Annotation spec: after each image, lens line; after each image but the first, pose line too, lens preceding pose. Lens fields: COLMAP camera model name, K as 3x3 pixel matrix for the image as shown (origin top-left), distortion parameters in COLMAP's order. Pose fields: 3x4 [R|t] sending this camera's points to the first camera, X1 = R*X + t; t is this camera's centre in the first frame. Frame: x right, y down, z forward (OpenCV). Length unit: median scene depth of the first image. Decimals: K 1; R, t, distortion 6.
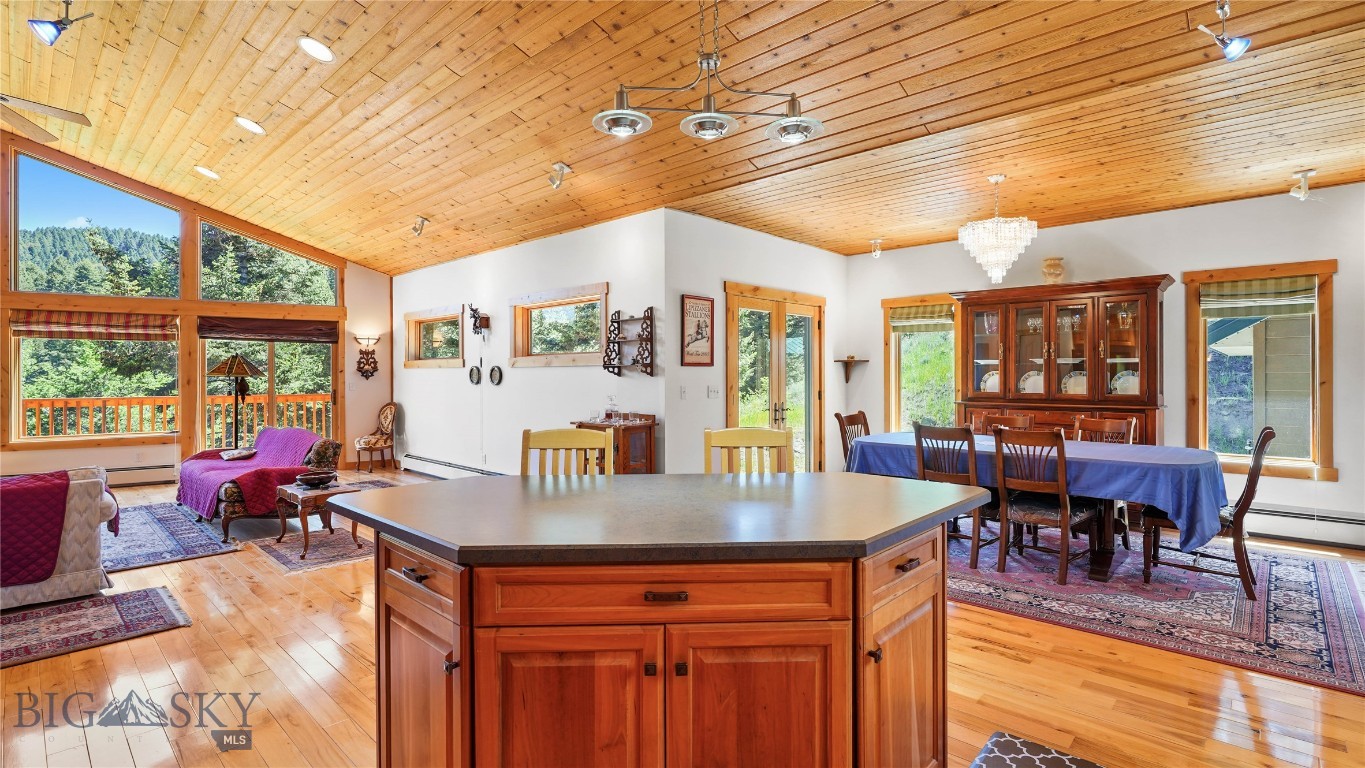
lens RADIAL K [[621.5, 0, 682.5], [0, 621.5, 384.0], [0, 0, 1]] dist [-0.005686, 0.005056]
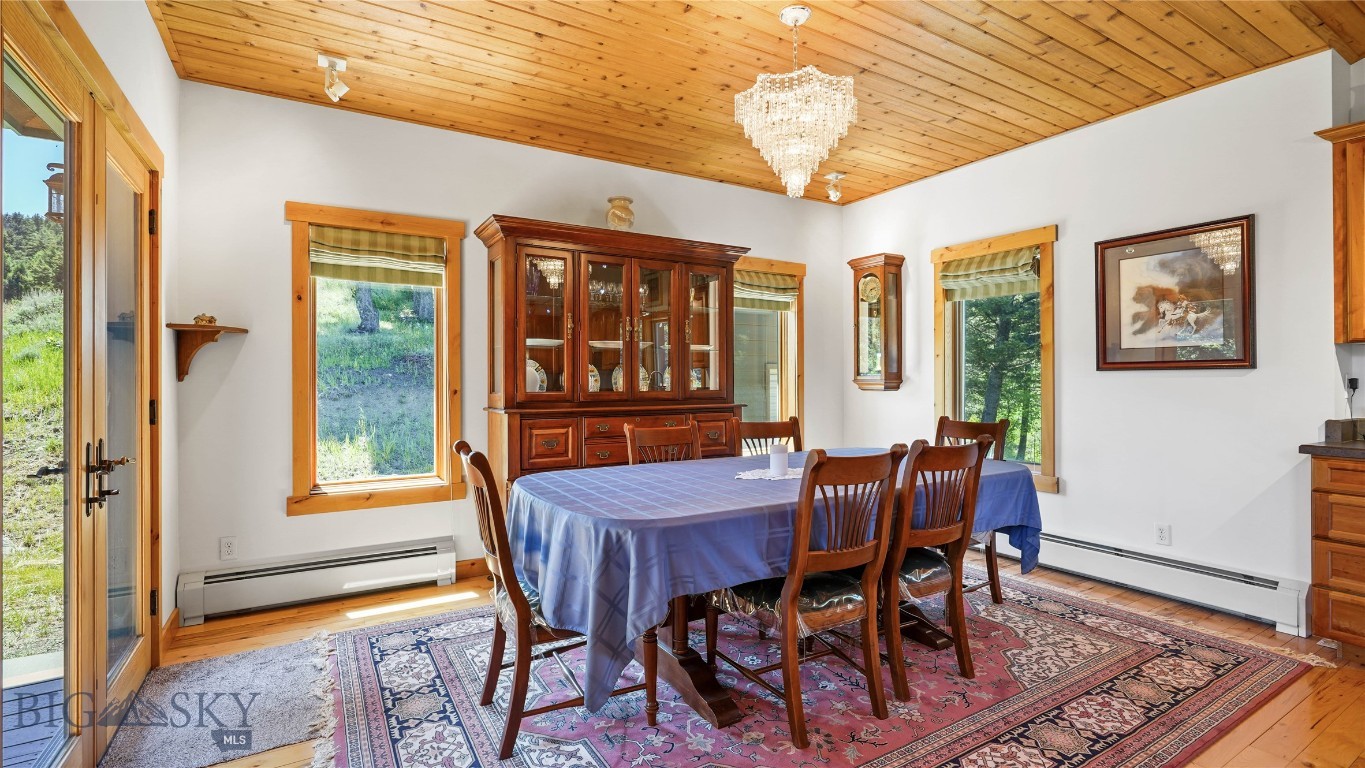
lens RADIAL K [[621.5, 0, 682.5], [0, 621.5, 384.0], [0, 0, 1]] dist [-0.005686, 0.005056]
pose [[0.264652, -0.002789, 0.964340, -0.077408], [0.017152, 0.999851, -0.001816, 0.010841], [-0.964192, 0.017021, 0.264660, 0.927201]]
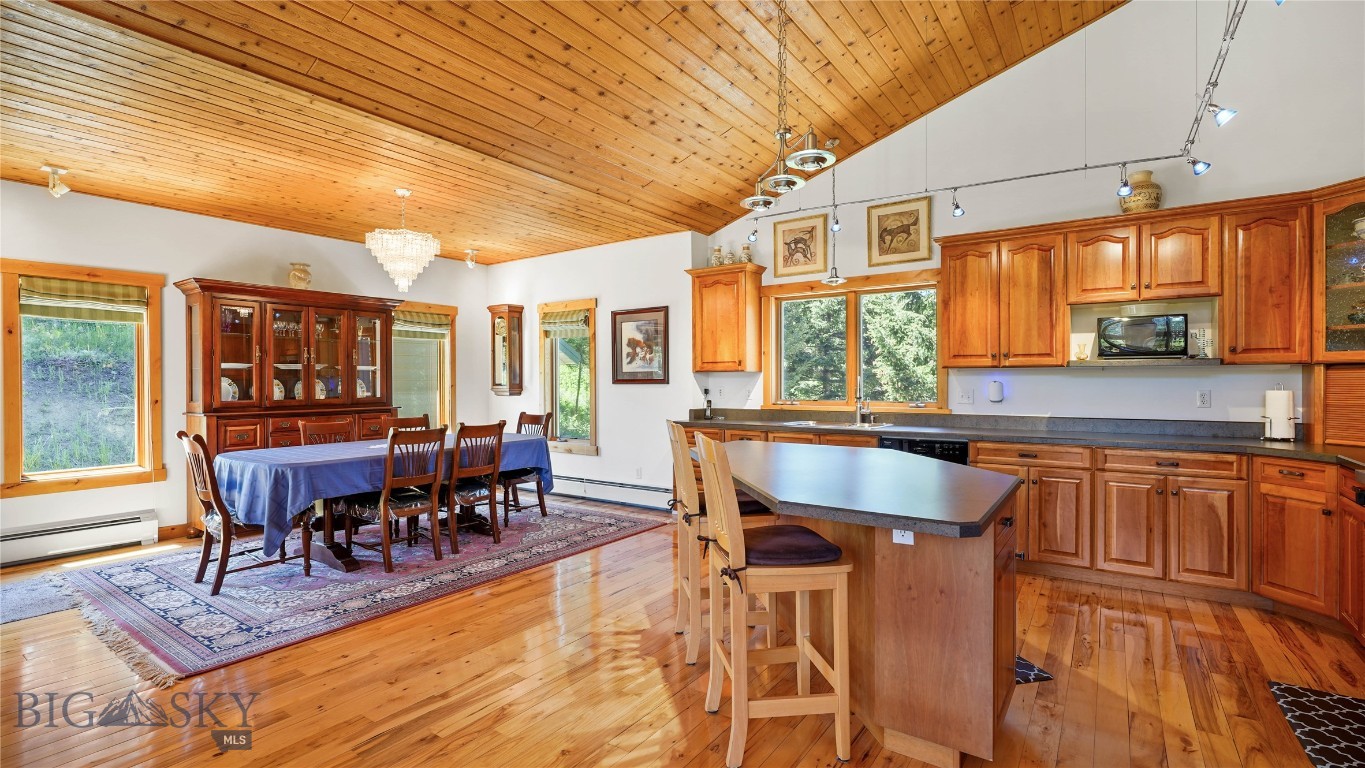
lens RADIAL K [[621.5, 0, 682.5], [0, 621.5, 384.0], [0, 0, 1]] dist [-0.005686, 0.005056]
pose [[-0.143332, -0.001290, 0.989674, -0.589462], [0.020878, 0.999773, 0.004327, -0.001673], [-0.989454, 0.021282, -0.143272, 0.667230]]
